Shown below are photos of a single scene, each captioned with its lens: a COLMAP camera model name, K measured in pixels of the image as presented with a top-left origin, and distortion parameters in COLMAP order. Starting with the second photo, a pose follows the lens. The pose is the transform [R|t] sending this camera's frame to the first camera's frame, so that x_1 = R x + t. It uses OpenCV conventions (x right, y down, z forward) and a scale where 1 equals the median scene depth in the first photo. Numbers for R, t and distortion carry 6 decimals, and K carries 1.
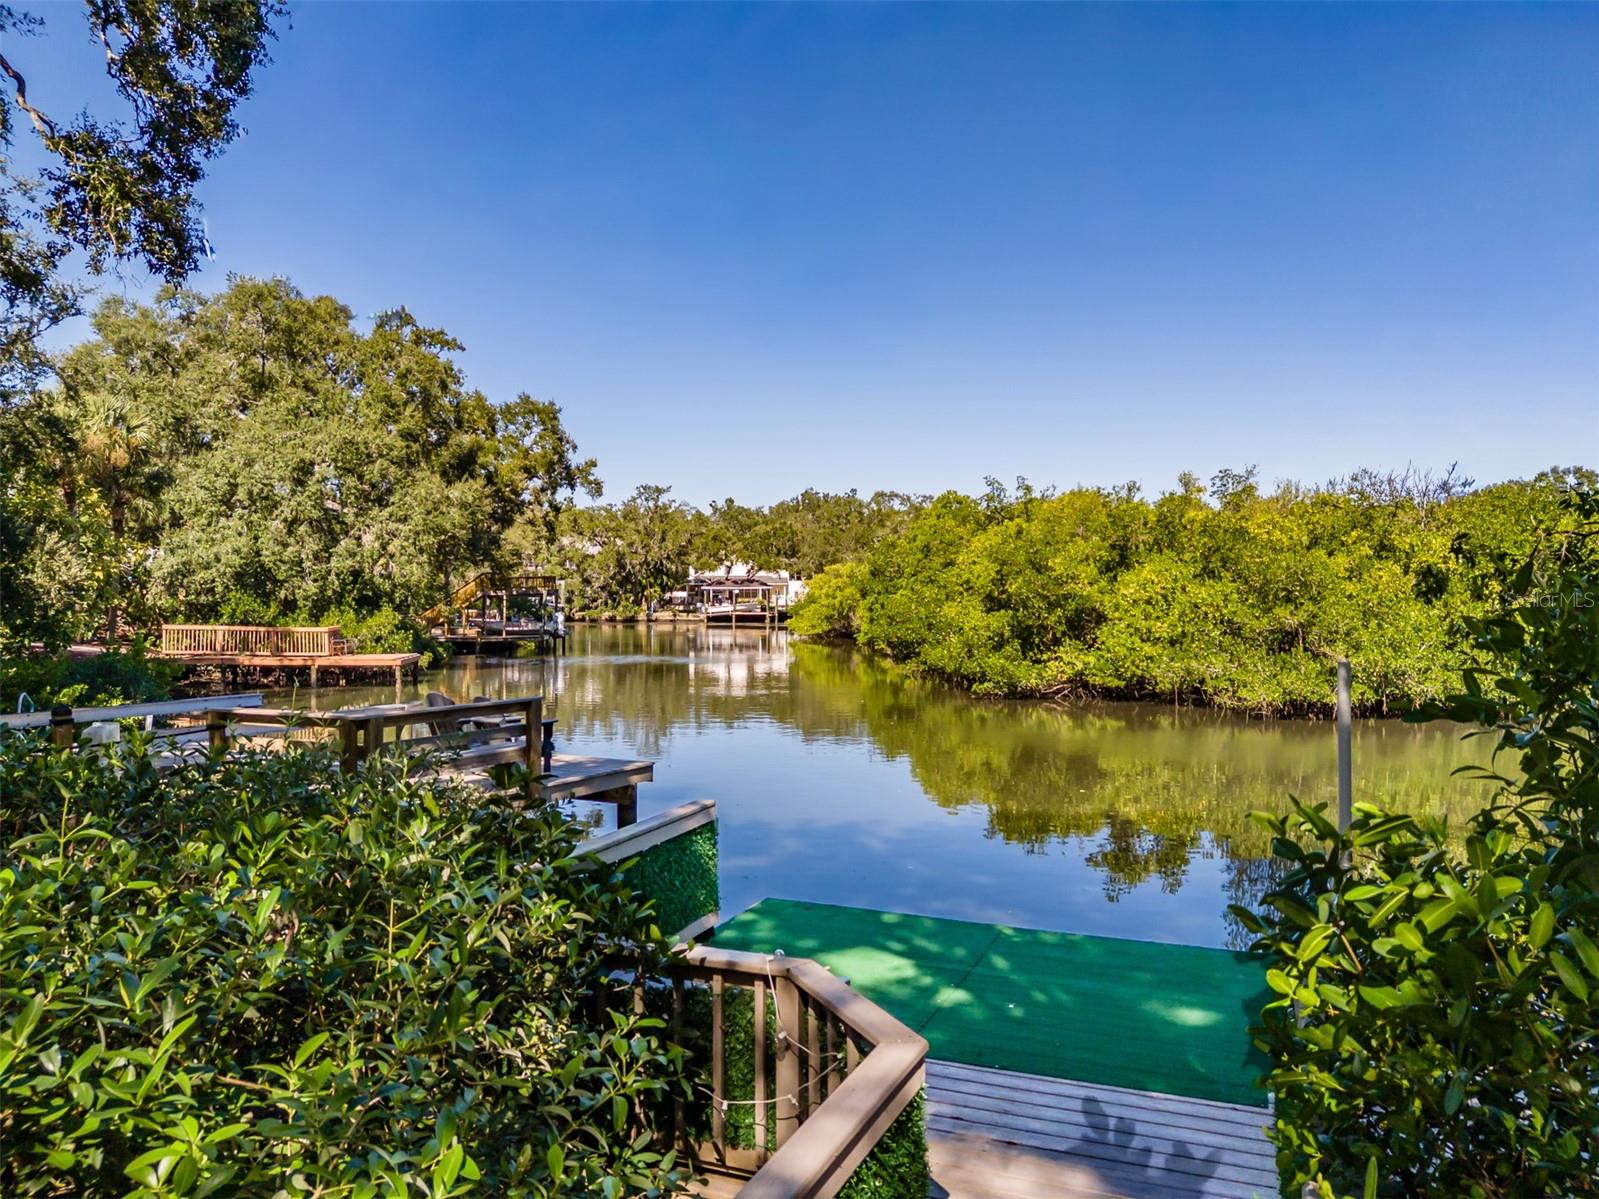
lens RADIAL K [[1163.7, 0, 799.5], [0, 1163.7, 599.5], [0, 0, 1]] dist [0.098923, -0.108062]
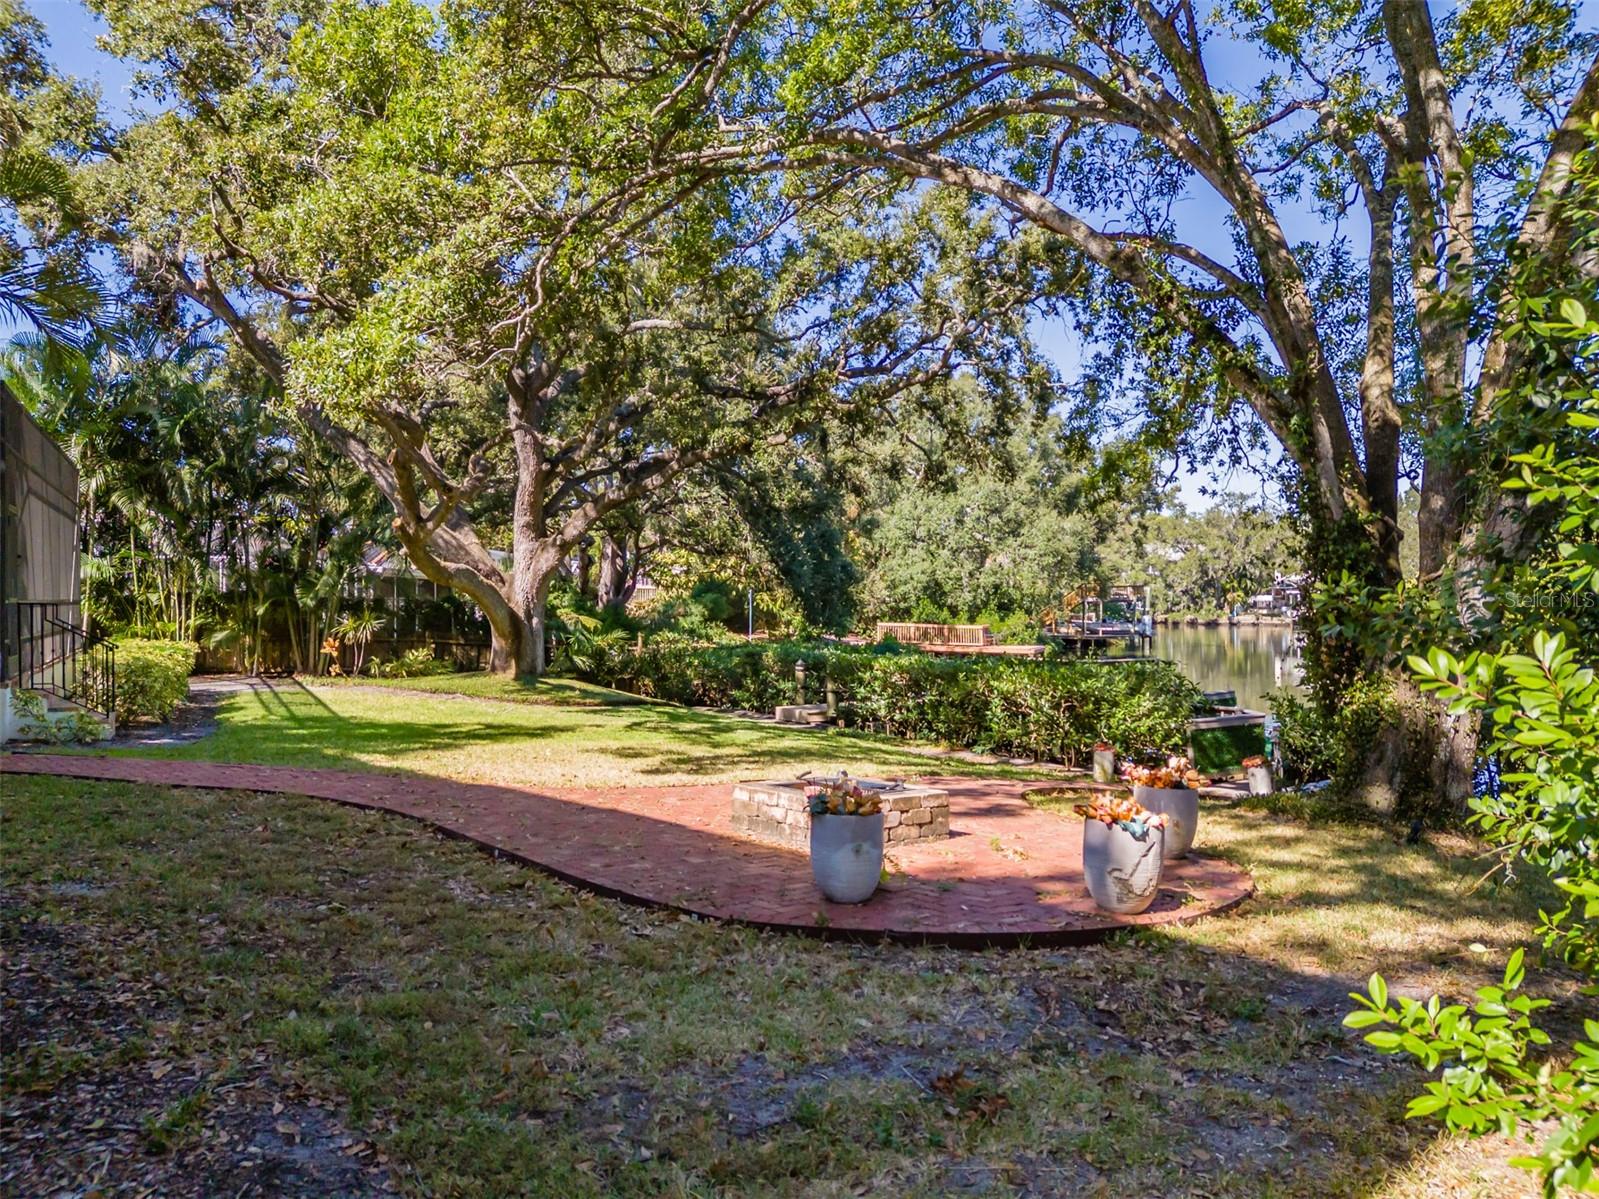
lens RADIAL K [[1168.0, 0, 798.4], [0, 1168.0, 592.4], [0, 0, 1]] dist [0.114711, -0.168745]
pose [[0.885653, -0.002057, -0.464344, 0.038016], [-0.001324, 0.999975, -0.006954, -0.004207], [0.464346, 0.006773, 0.885628, -0.234753]]
